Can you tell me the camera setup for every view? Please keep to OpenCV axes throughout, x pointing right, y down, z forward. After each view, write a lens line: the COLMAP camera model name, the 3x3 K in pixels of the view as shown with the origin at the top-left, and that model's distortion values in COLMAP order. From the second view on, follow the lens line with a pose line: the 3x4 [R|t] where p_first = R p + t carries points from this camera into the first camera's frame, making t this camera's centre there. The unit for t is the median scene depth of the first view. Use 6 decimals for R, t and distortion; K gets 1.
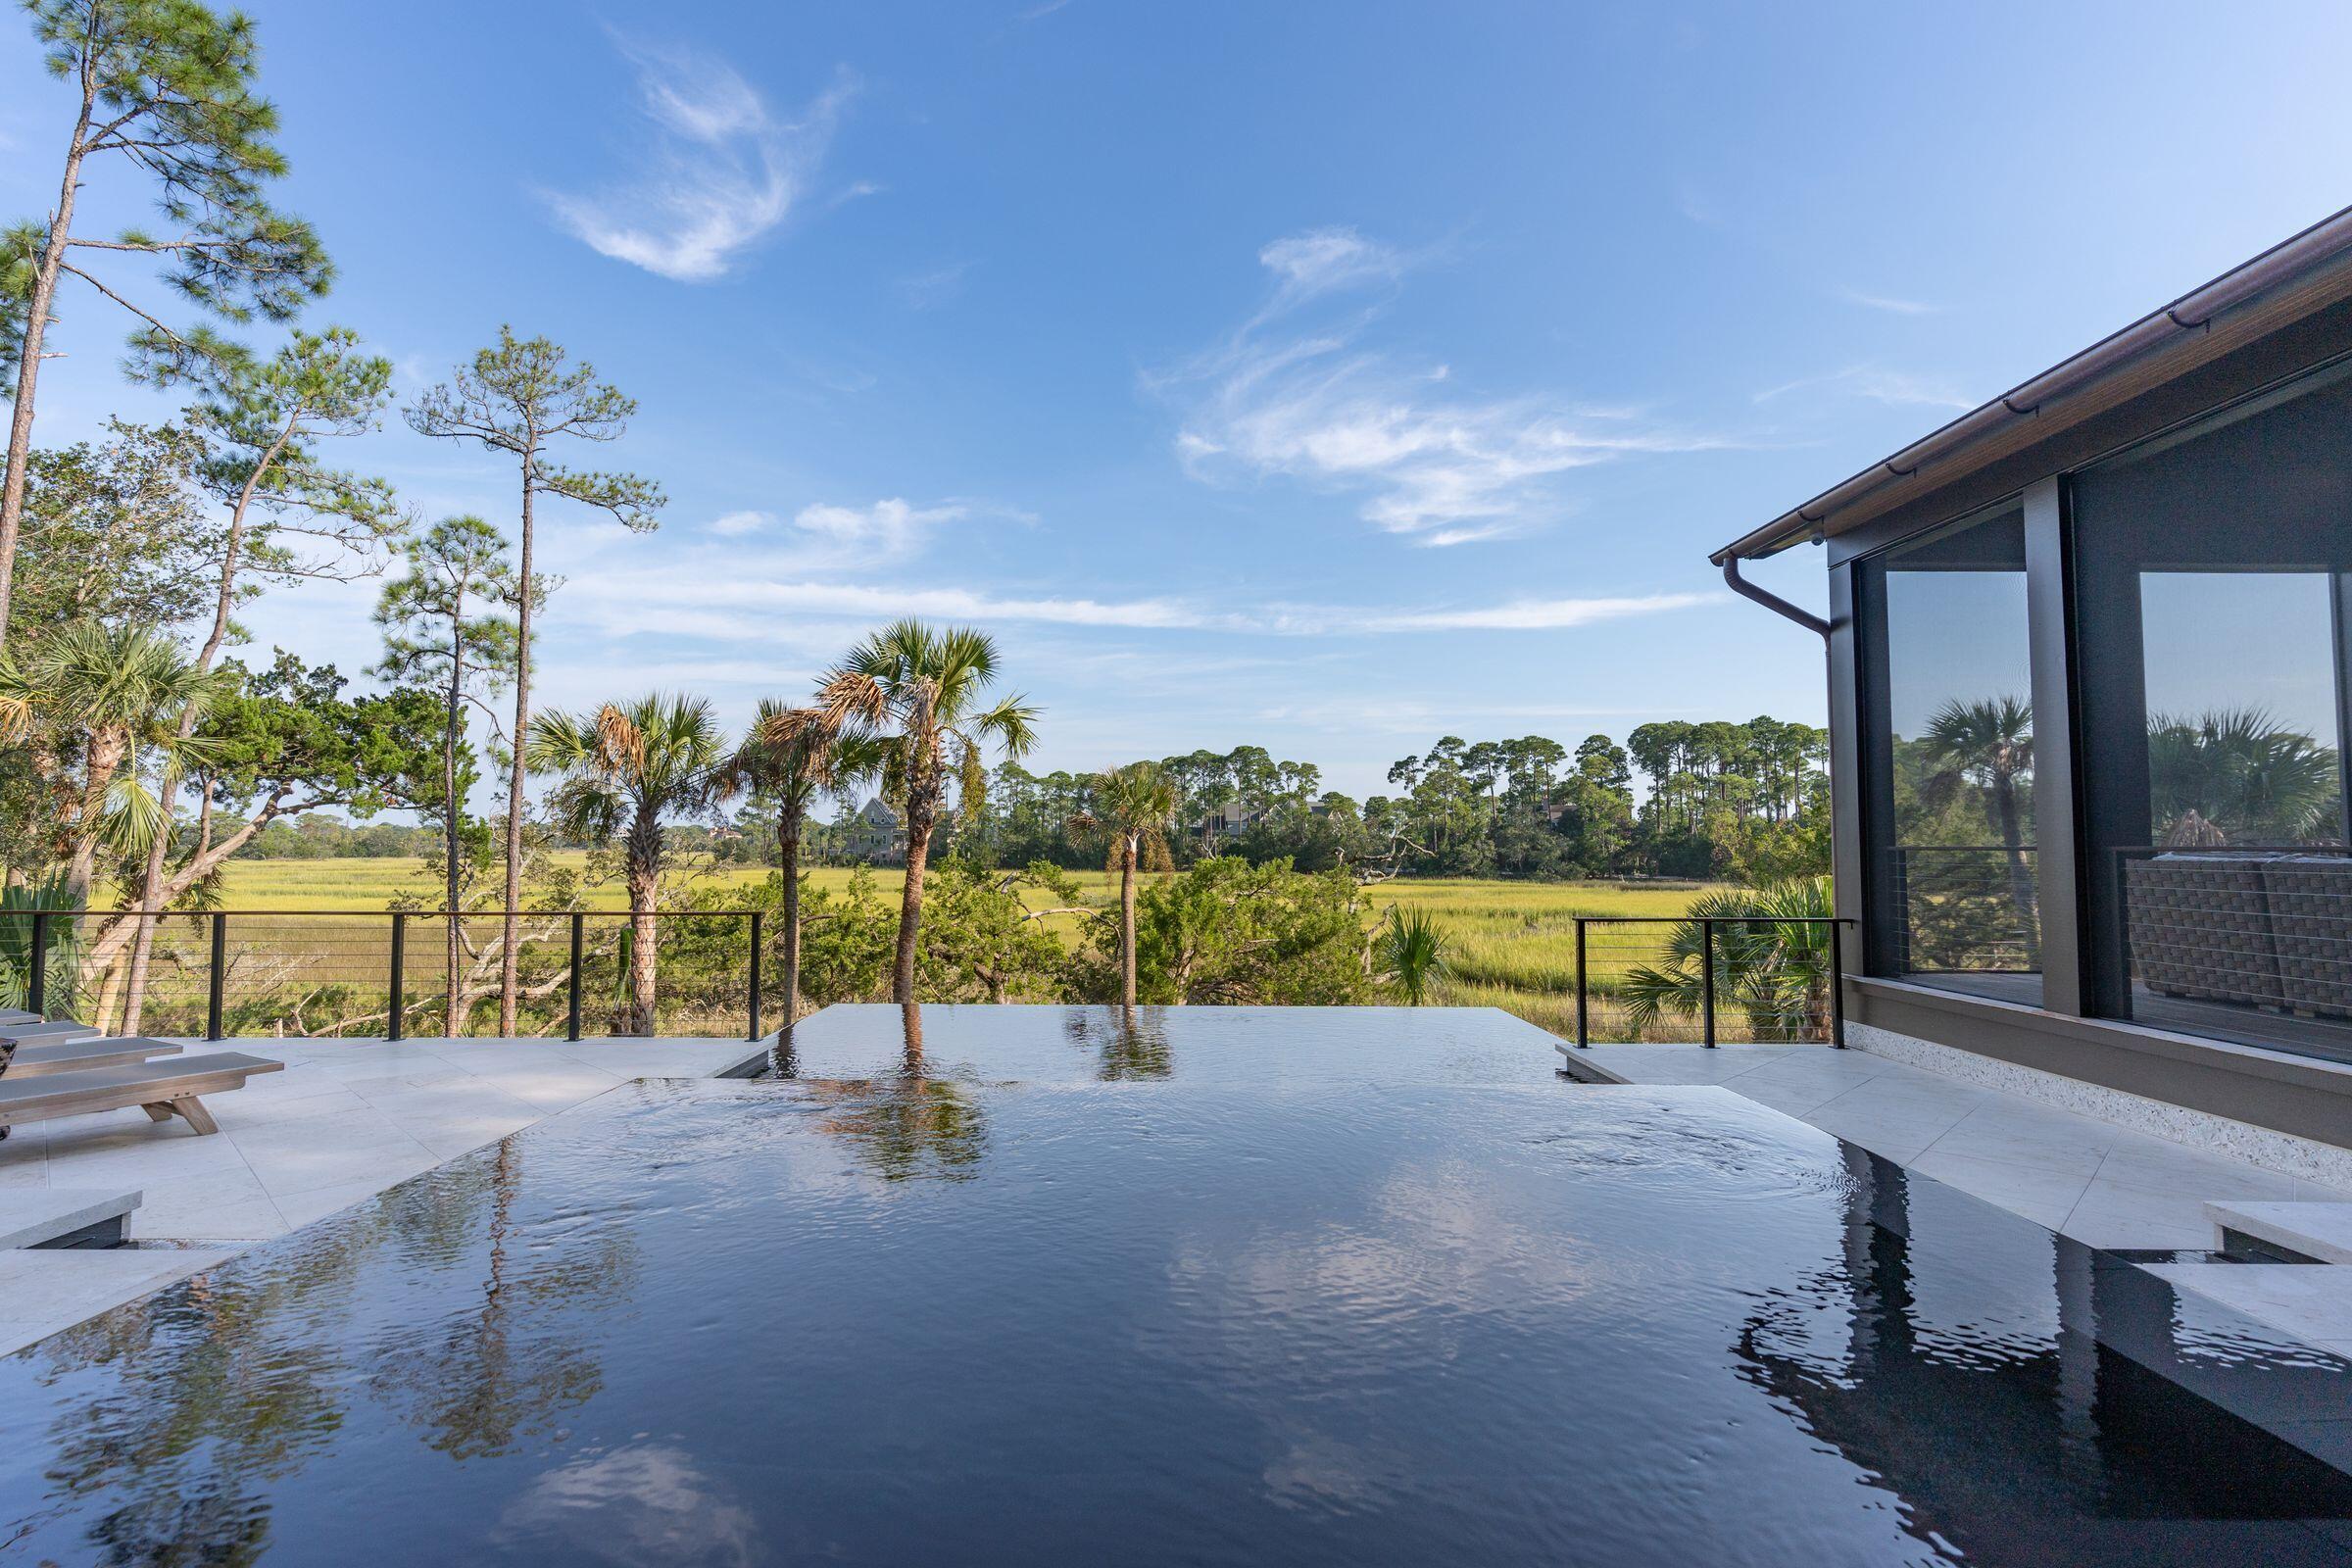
lens RADIAL K [[1114.8, 0, 1171.9], [0, 1114.8, 773.4], [0, 0, 1]] dist [0.013862, -0.008460]
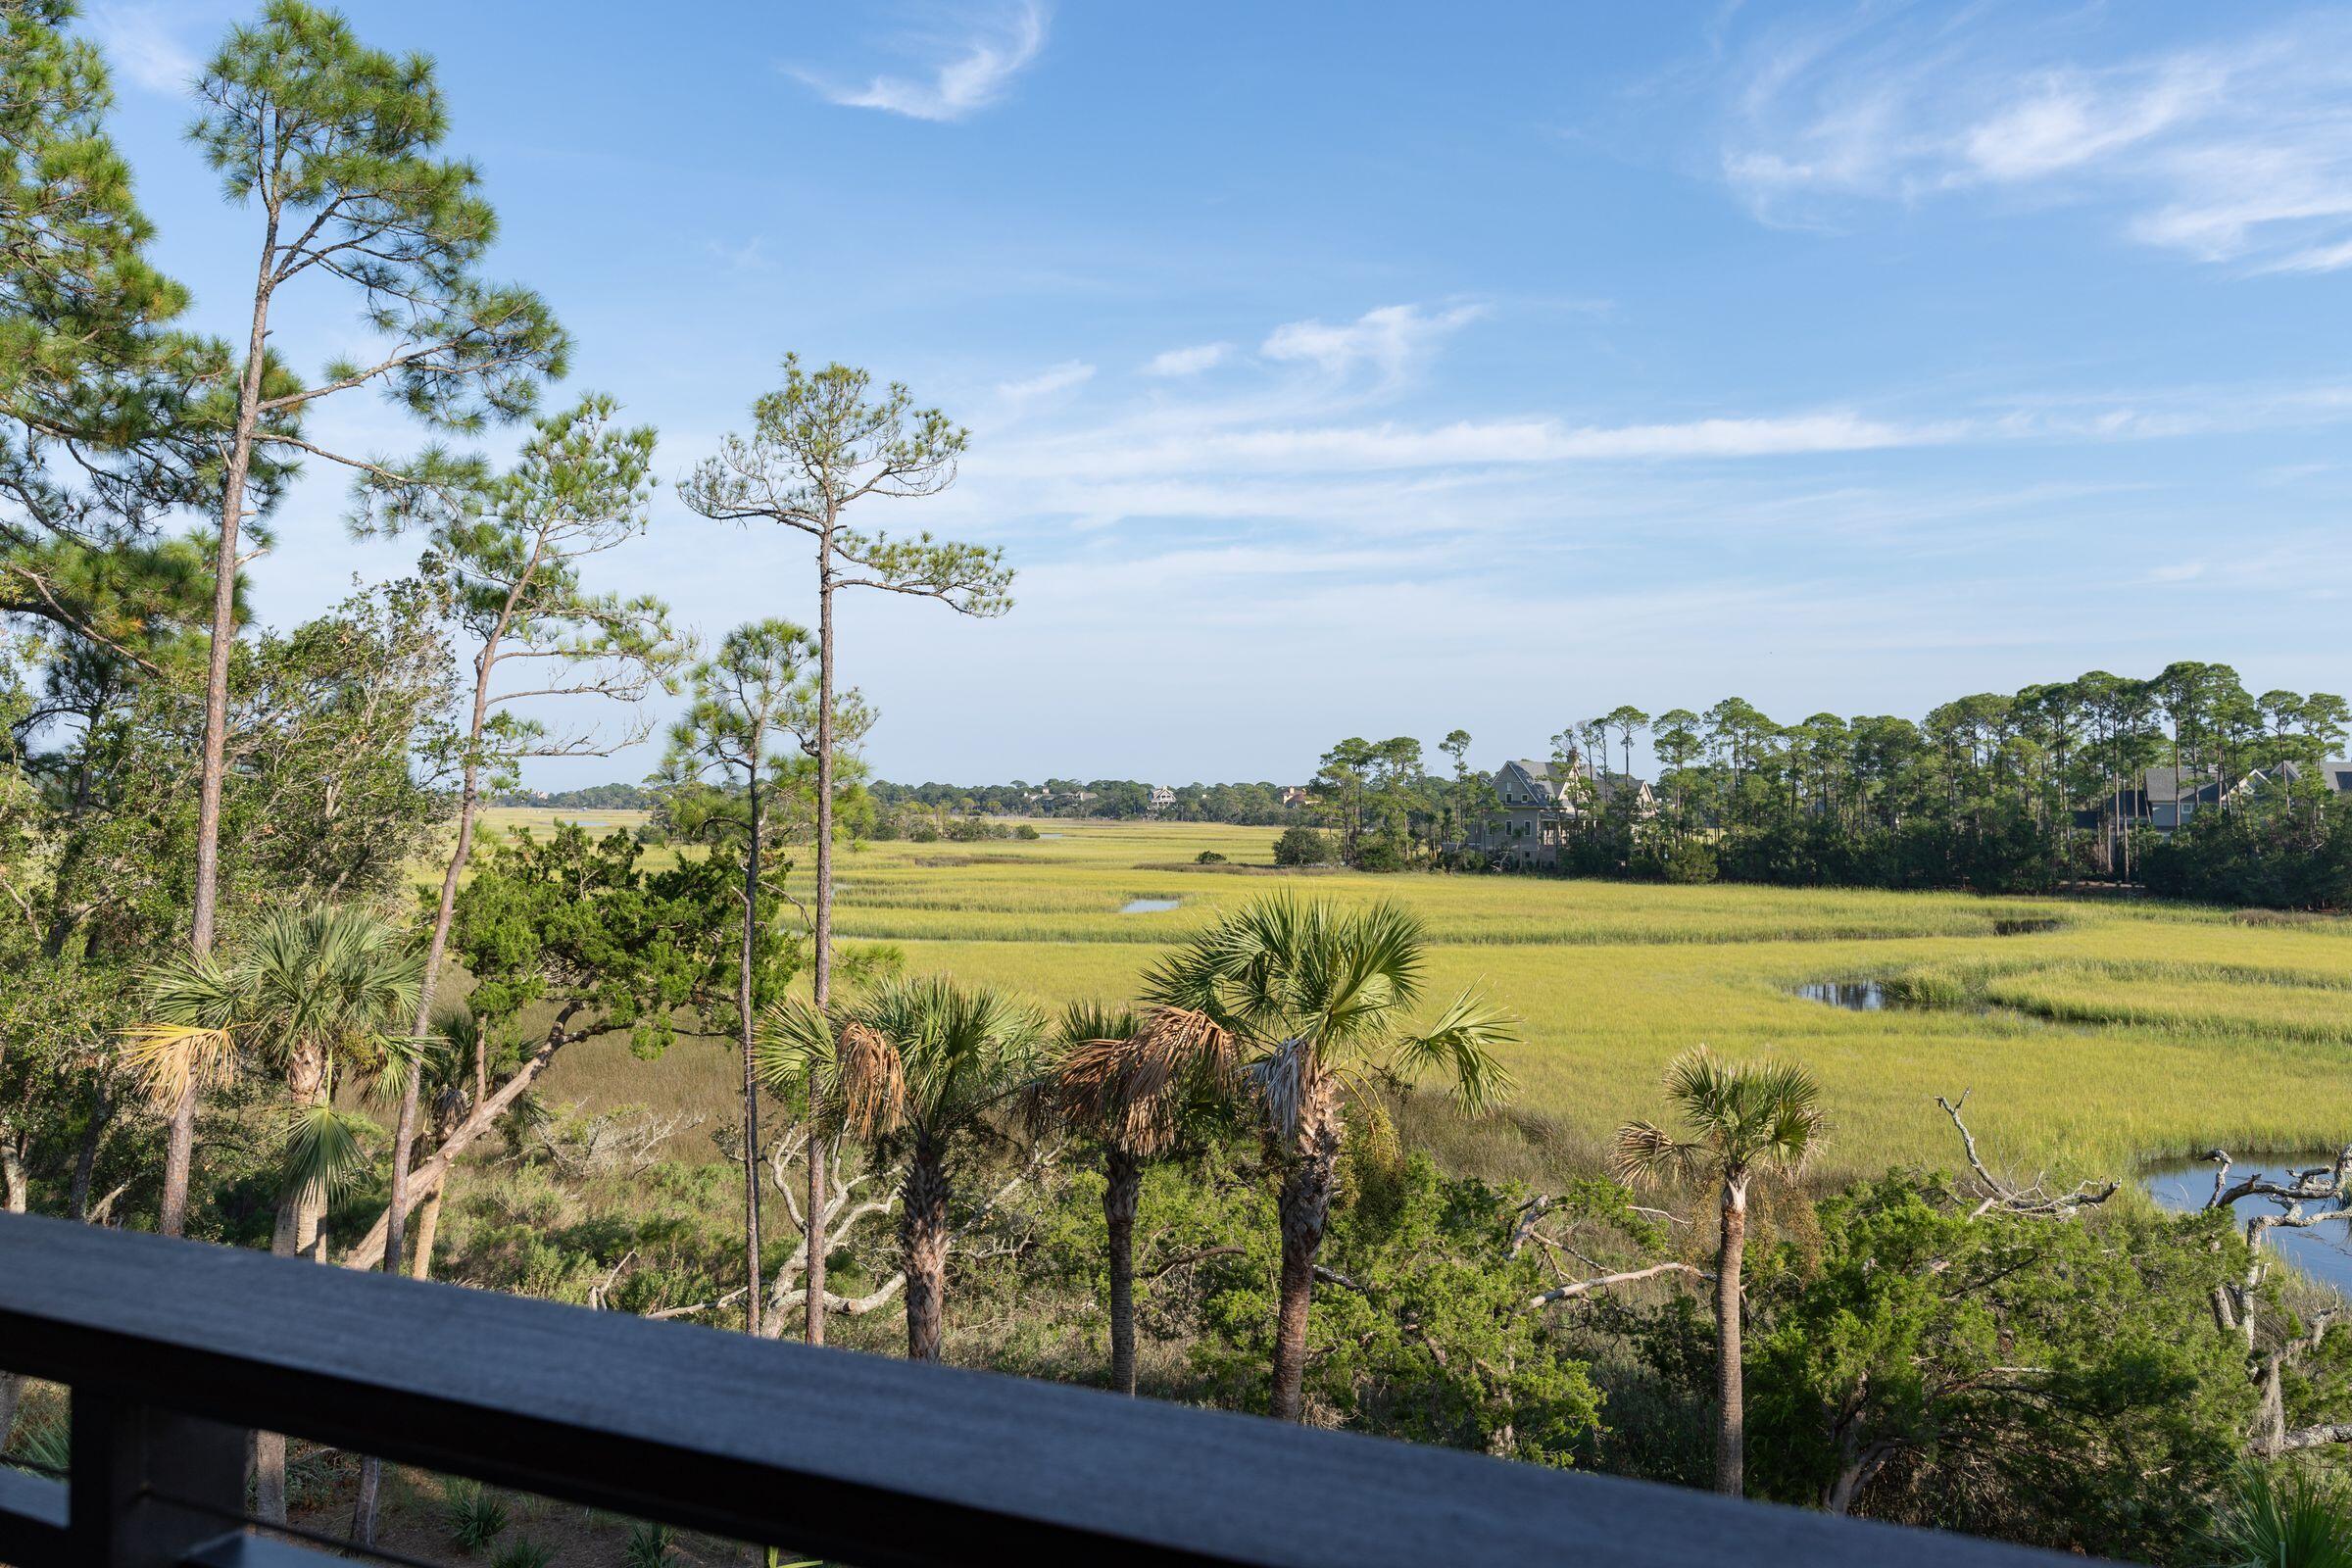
lens RADIAL K [[1831.0, 0, 1176.0], [0, 1831.0, 784.0], [0, 0, 1]] dist [-0.030211, 0.034407]
pose [[0.900587, 0.000775, -0.434676, 0.107316], [0.020328, 0.998829, 0.043898, -0.187133], [0.434201, -0.048370, 0.899516, 0.087045]]
